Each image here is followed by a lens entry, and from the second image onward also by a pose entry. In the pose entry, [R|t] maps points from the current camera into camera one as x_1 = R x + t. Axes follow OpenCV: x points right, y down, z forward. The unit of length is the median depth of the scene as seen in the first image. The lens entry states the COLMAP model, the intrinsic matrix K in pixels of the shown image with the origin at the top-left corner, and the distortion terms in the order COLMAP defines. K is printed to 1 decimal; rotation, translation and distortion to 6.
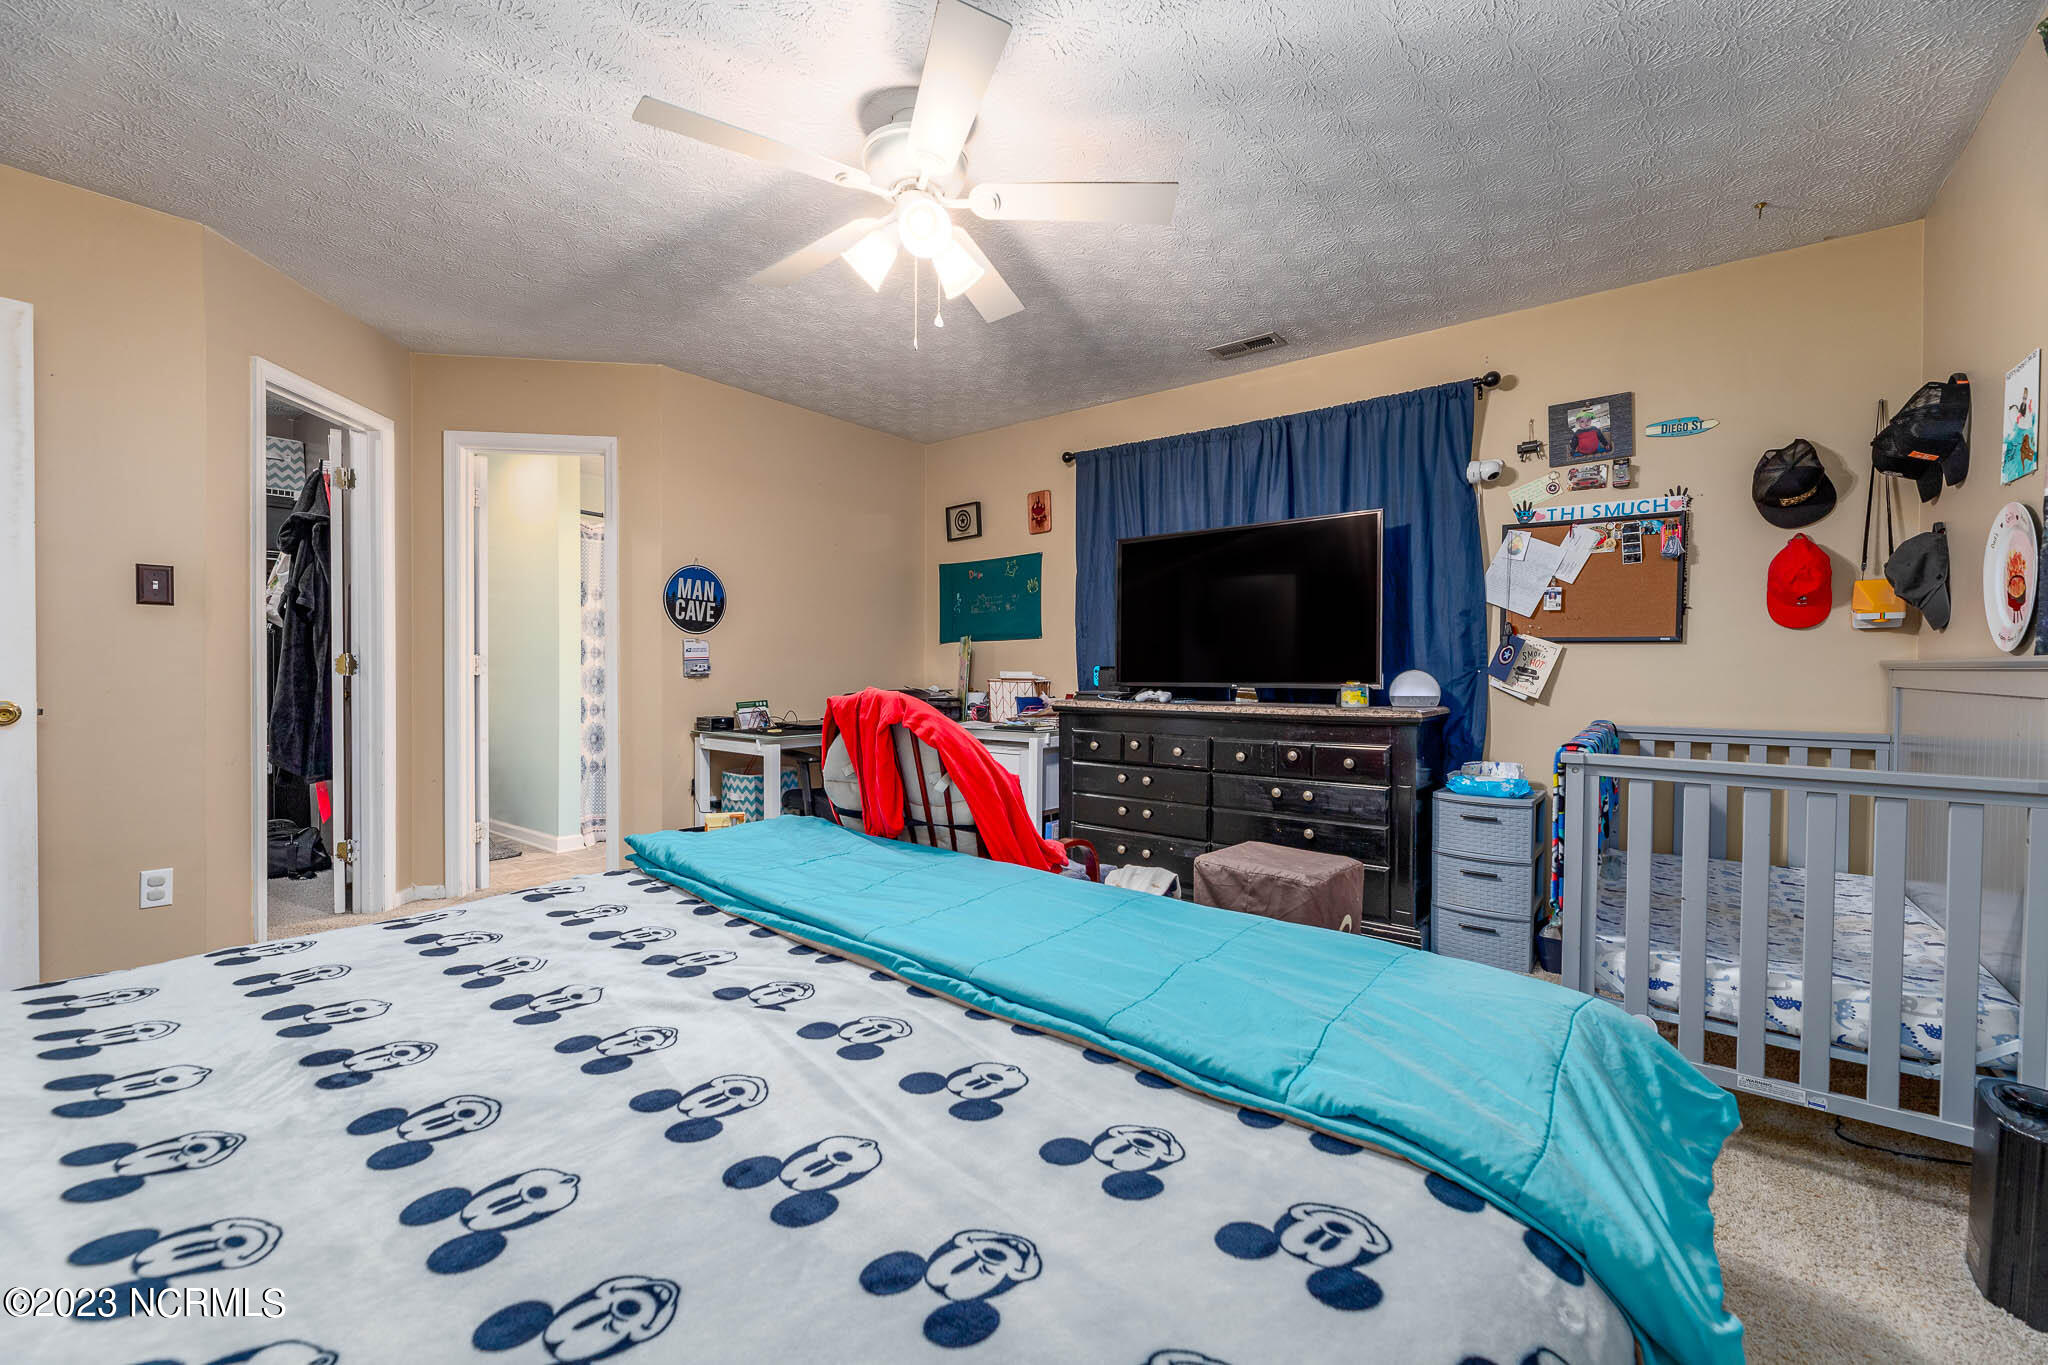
lens RADIAL K [[839.6, 0, 1024.0], [0, 839.6, 682.5], [0, 0, 1]] dist [-0.003499, -0.000220]
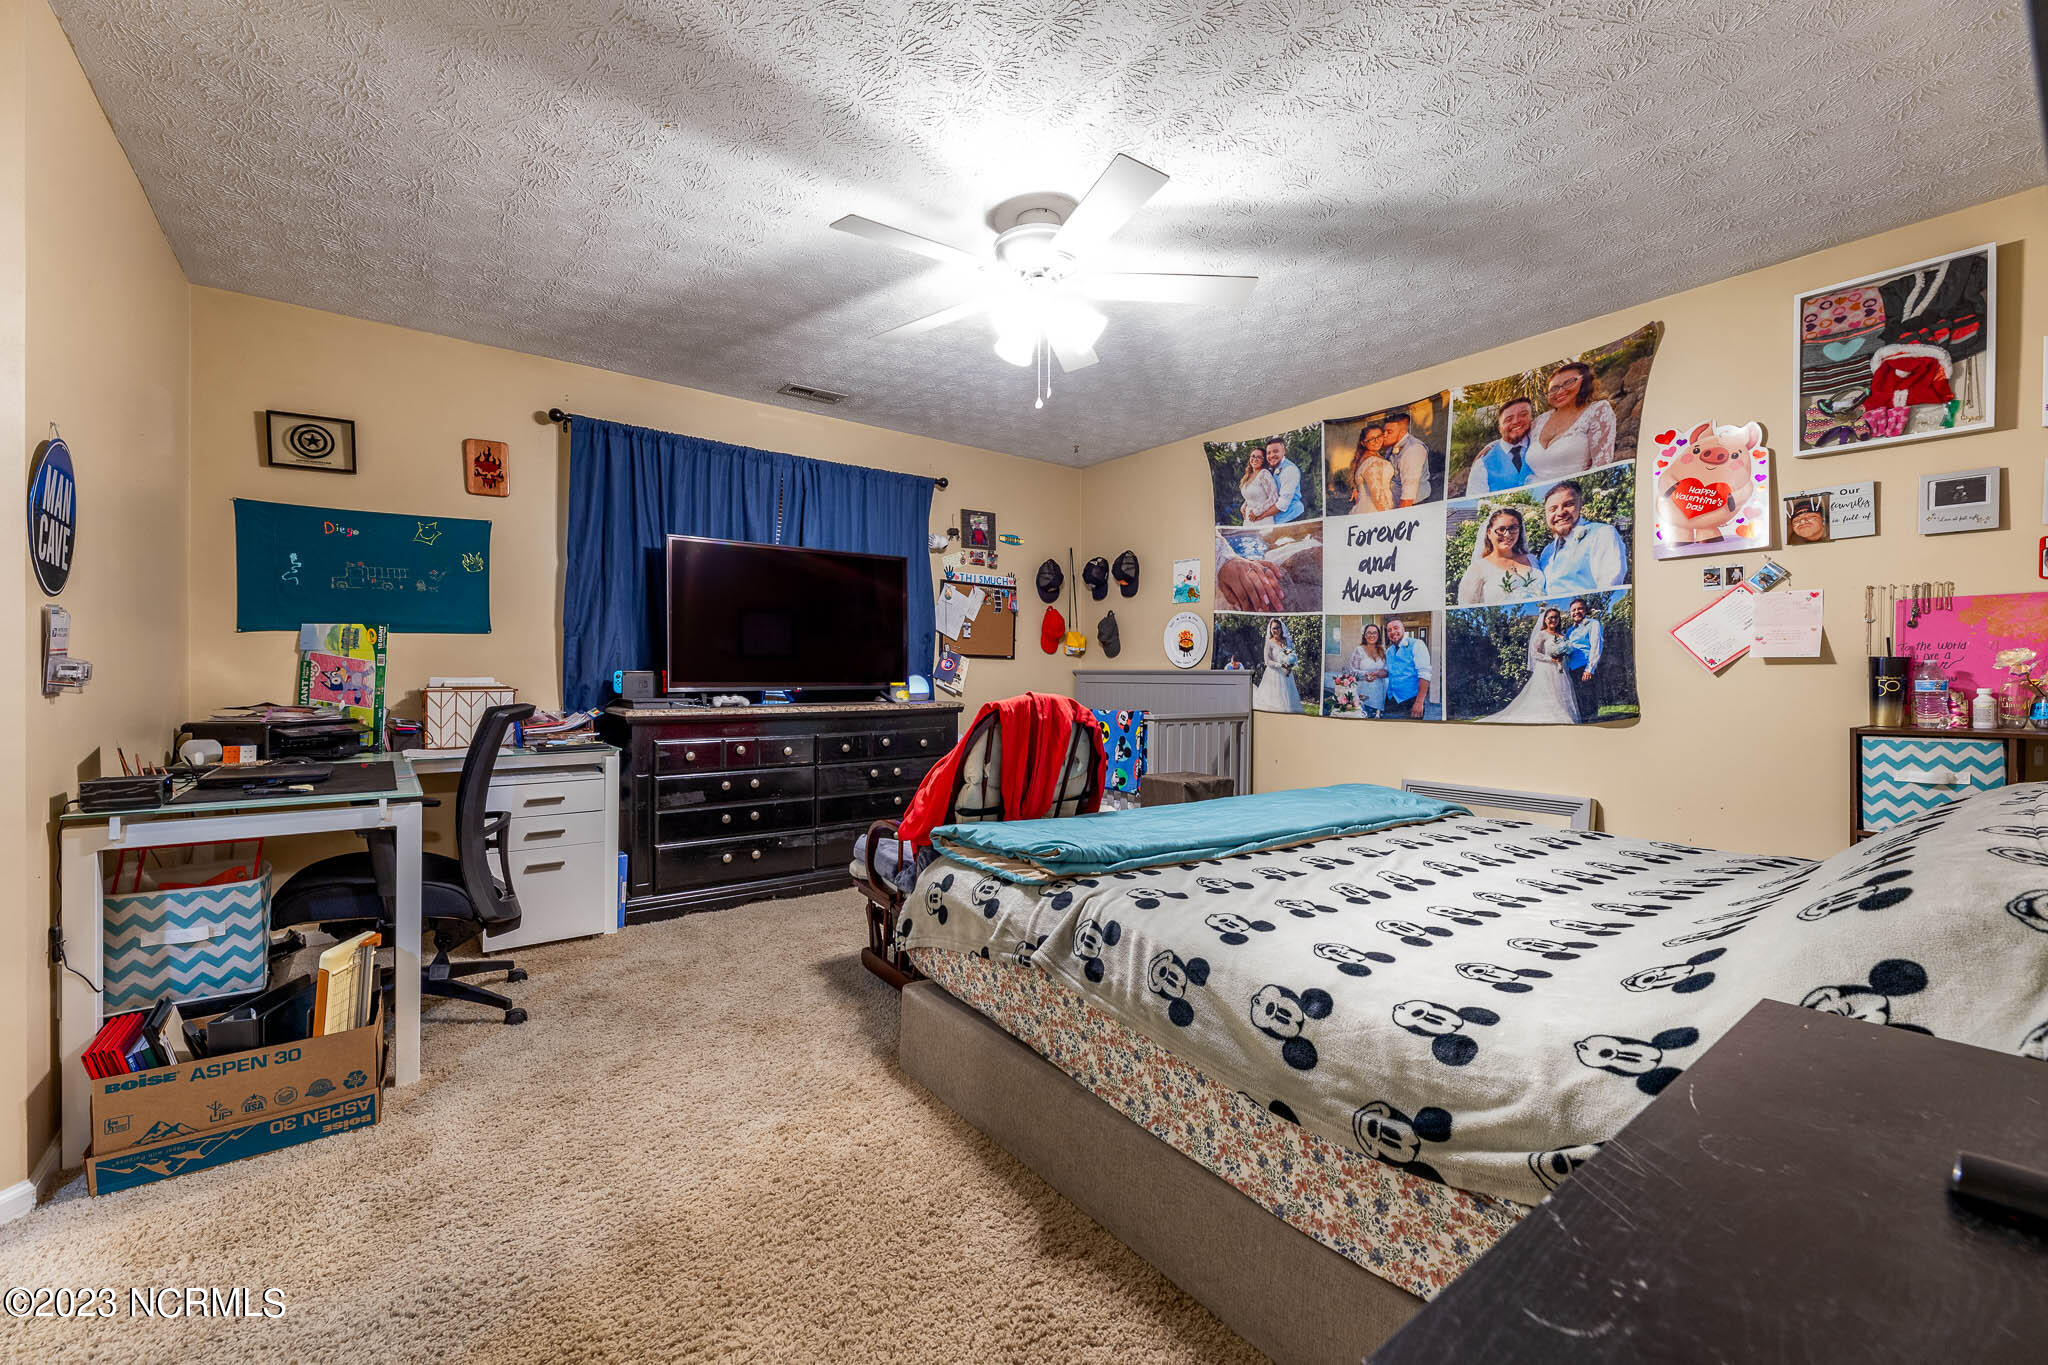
lens RADIAL K [[839.6, 0, 1024.0], [0, 839.6, 682.5], [0, 0, 1]] dist [-0.003499, -0.000220]
pose [[0.234331, -0.011409, 0.972090, -0.868464], [0.012573, 0.999883, 0.008705, -0.011797], [-0.972075, 0.010182, 0.234447, 0.496542]]
